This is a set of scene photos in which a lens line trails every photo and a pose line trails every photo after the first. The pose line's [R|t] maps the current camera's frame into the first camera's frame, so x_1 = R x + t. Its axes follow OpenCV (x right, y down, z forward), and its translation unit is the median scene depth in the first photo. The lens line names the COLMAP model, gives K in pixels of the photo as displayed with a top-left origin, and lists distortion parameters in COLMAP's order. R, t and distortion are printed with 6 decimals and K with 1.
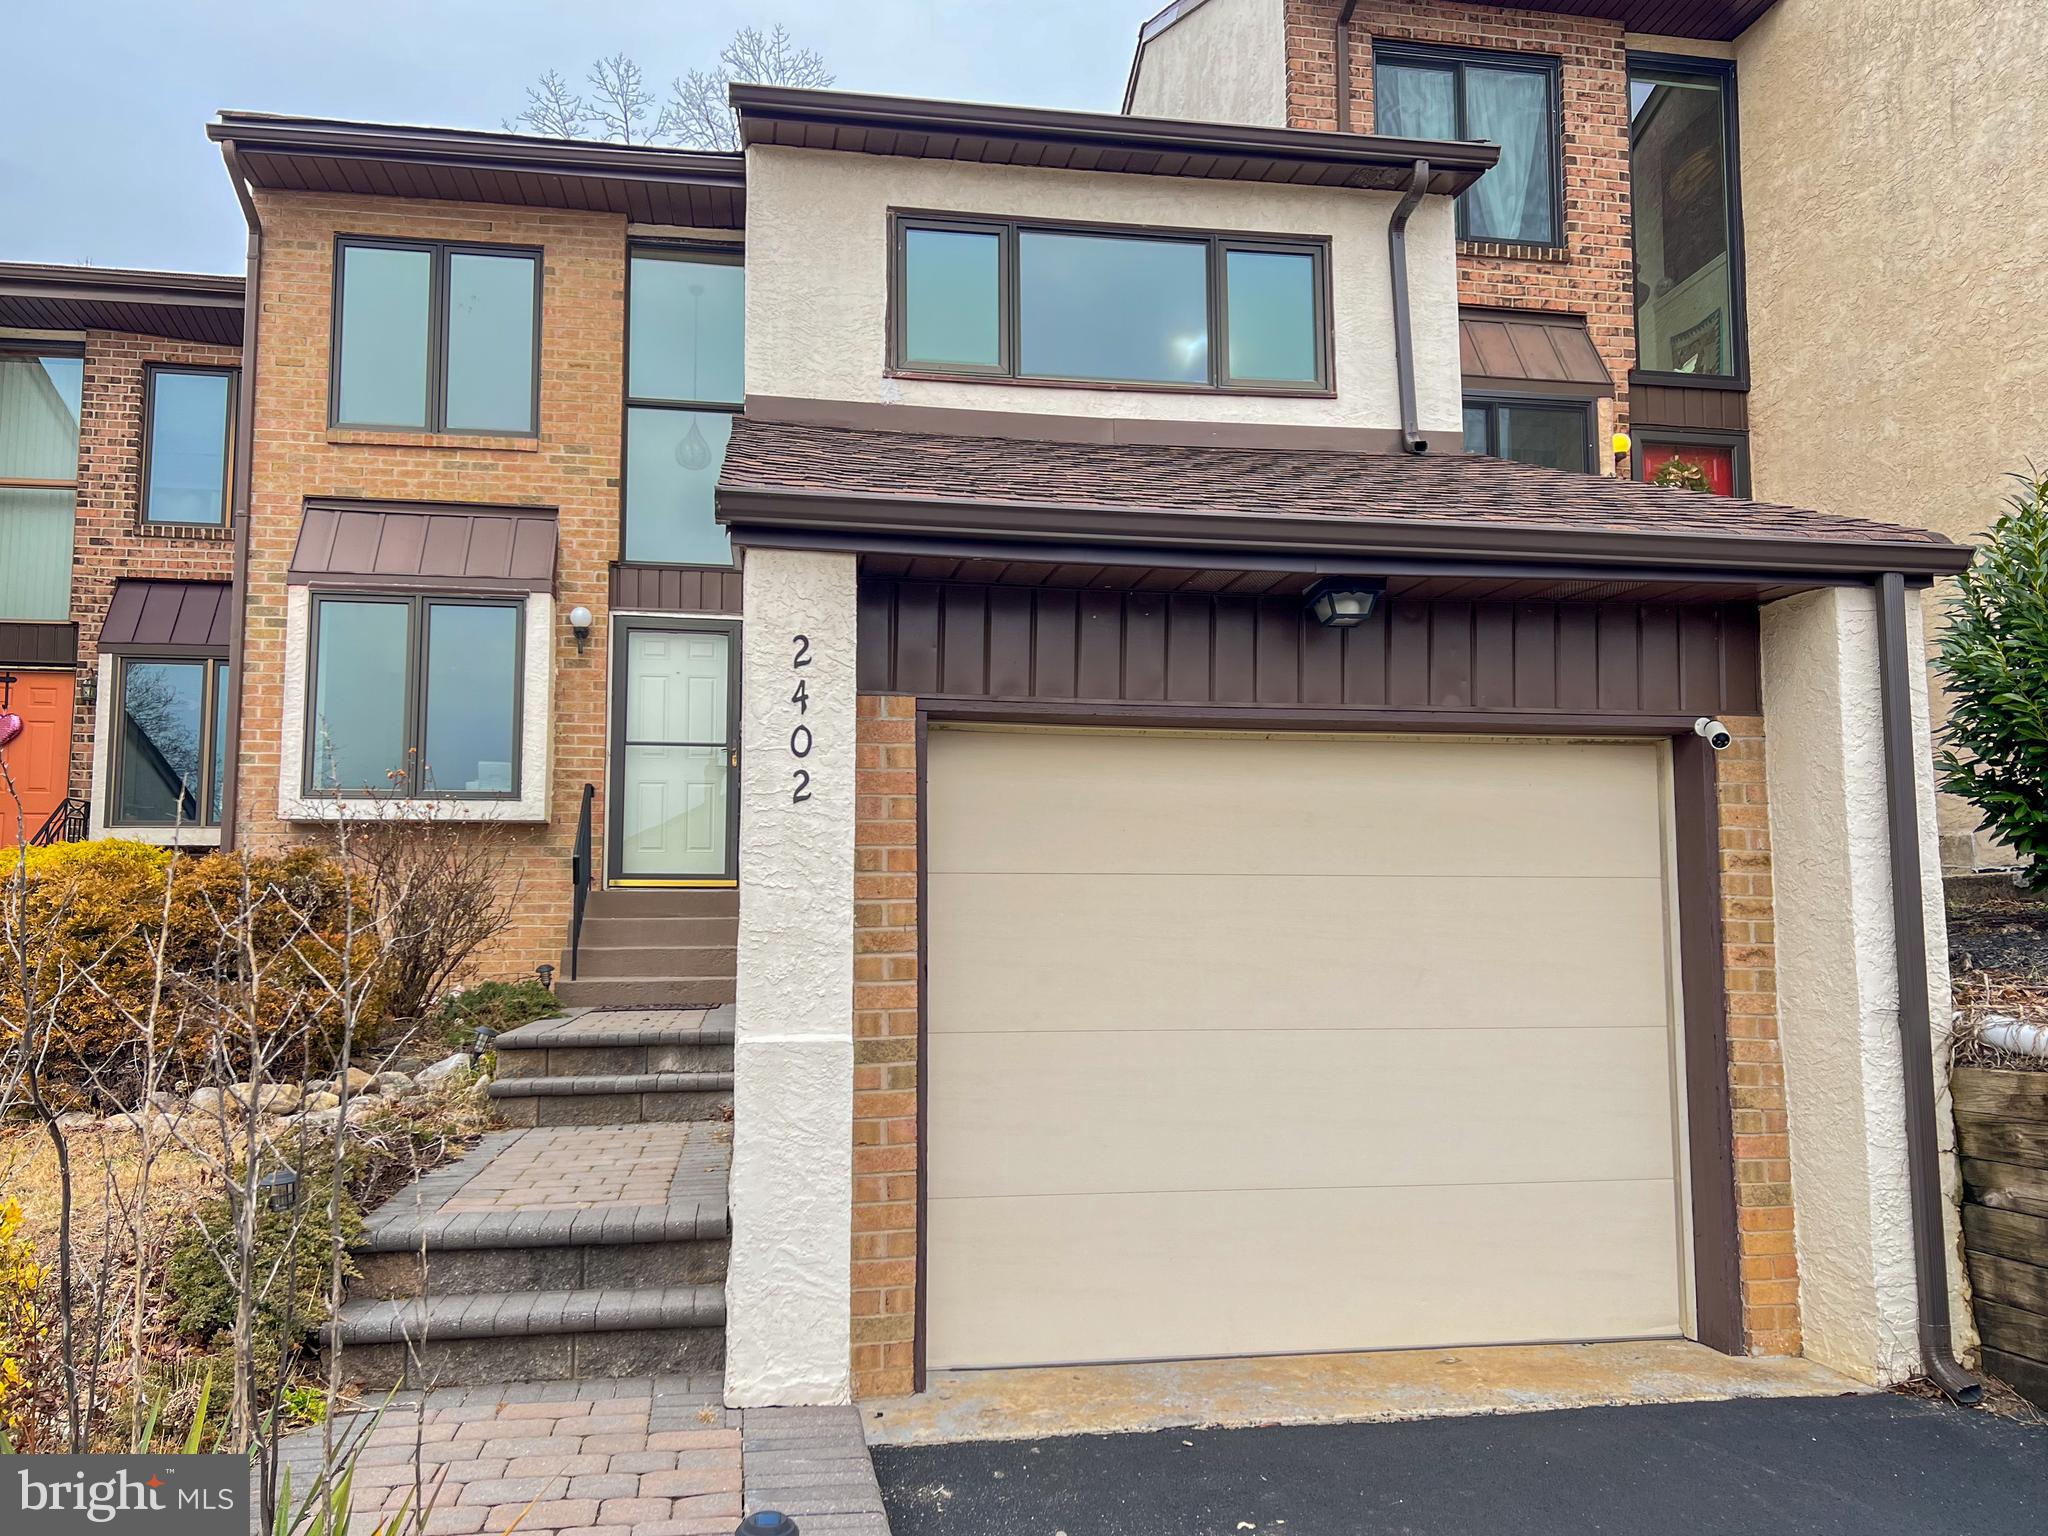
lens RADIAL K [[1807.3, 0, 1039.1], [0, 1807.3, 794.1], [0, 0, 1]] dist [0.007009, 0.006856]
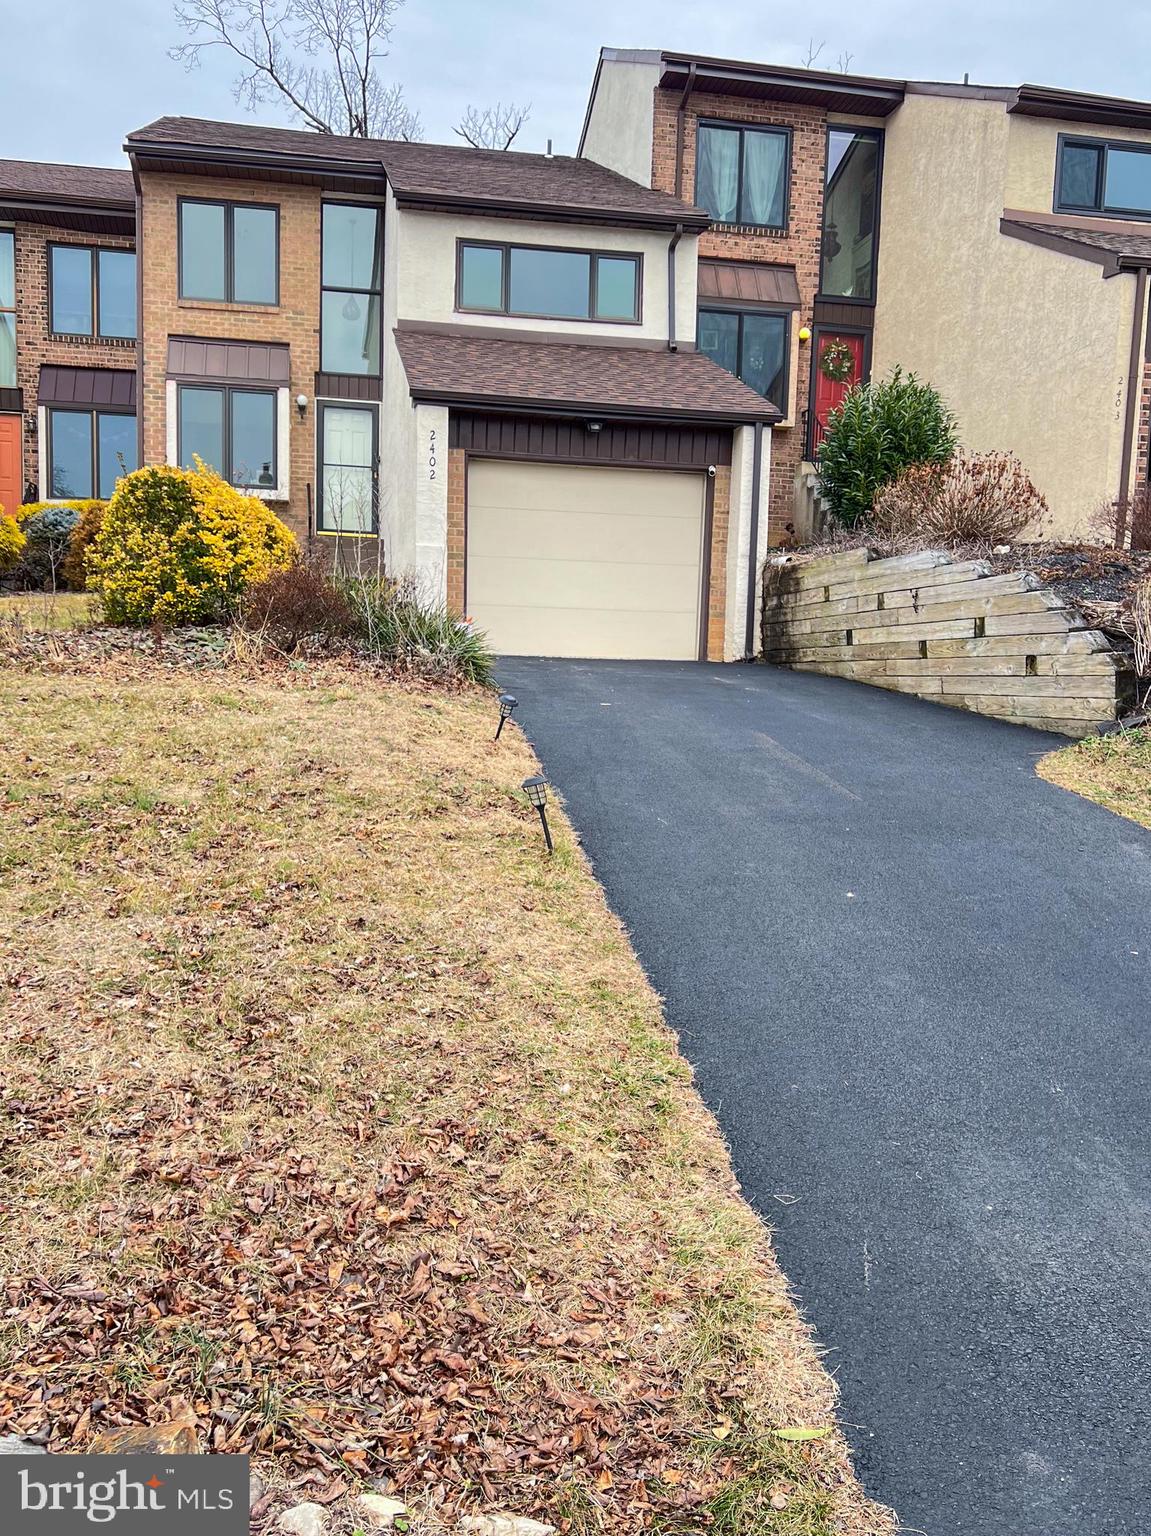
lens RADIAL K [[1308.0, 0, 577.3], [0, 1308.0, 801.5], [0, 0, 1]] dist [0.048928, -0.099488]
pose [[0.999207, 0.031175, 0.024749, 0.040327], [-0.035665, 0.977293, 0.208870, 0.027191], [-0.017676, -0.209588, 0.977630, -0.612326]]
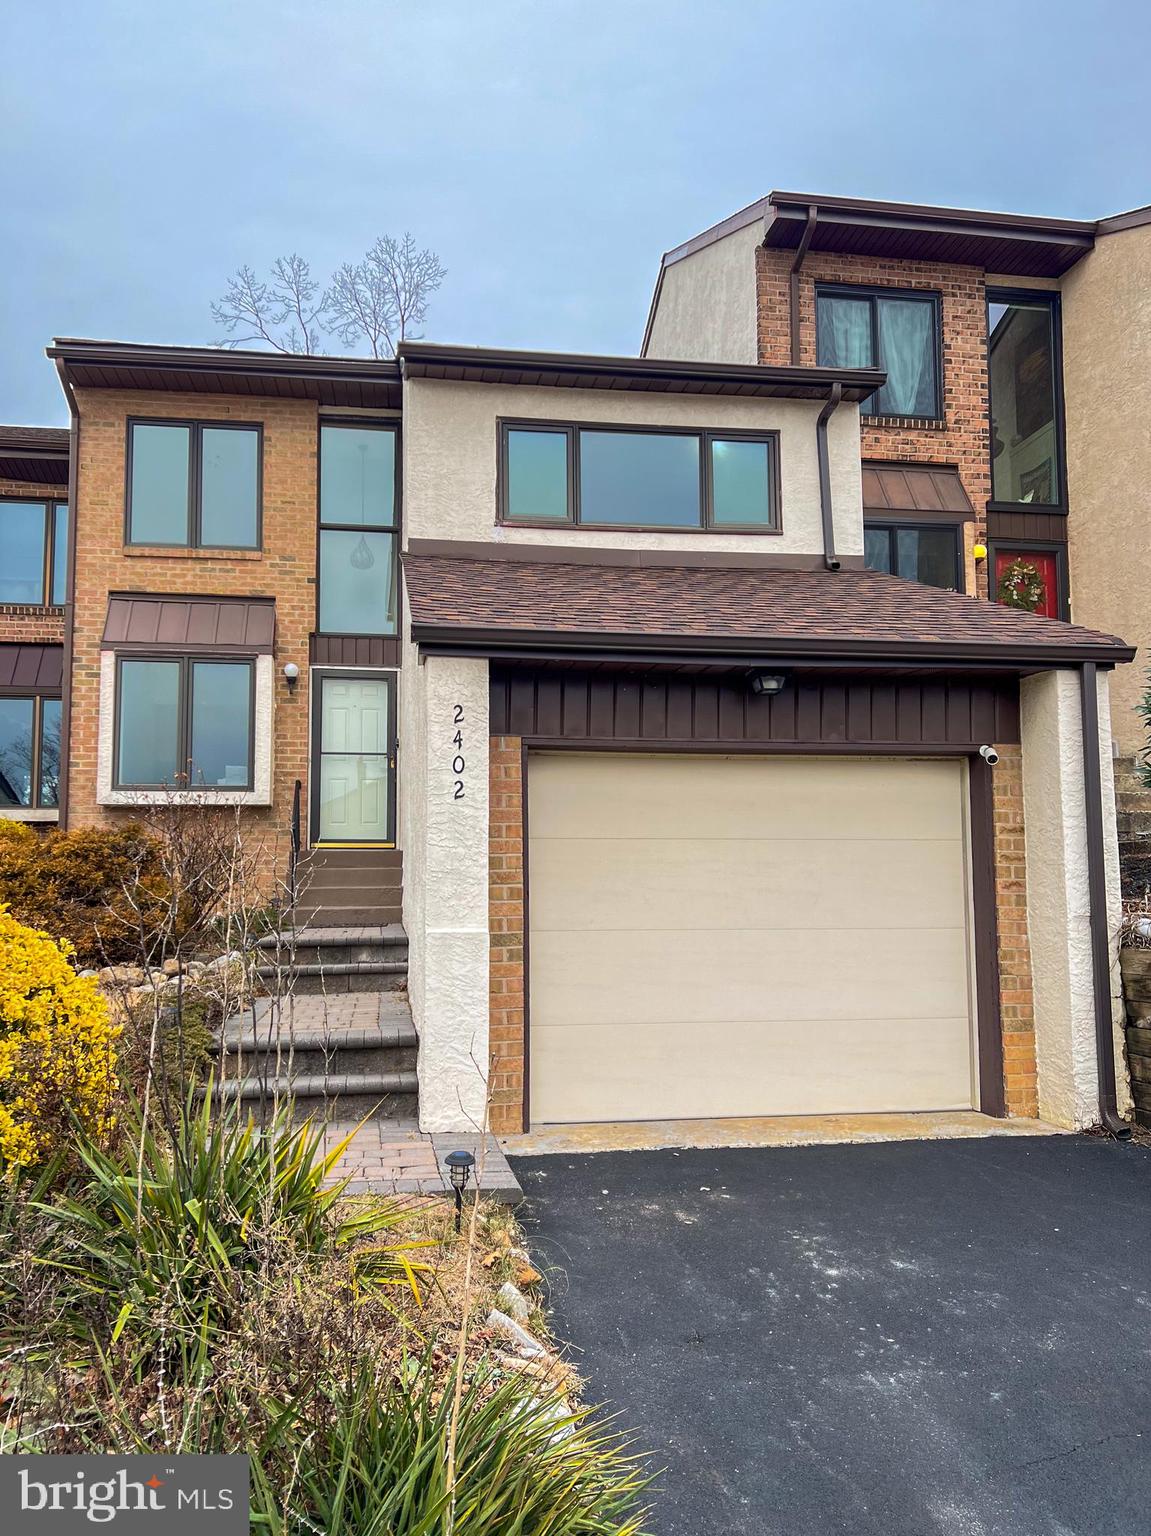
lens RADIAL K [[1308.0, 0, 577.3], [0, 1308.0, 801.5], [0, 0, 1]] dist [0.048928, -0.099488]
pose [[0.999899, -0.003297, -0.013828, 0.000989], [0.003517, 0.999867, 0.015947, -0.004747], [0.013774, -0.015994, 0.999777, -0.104333]]
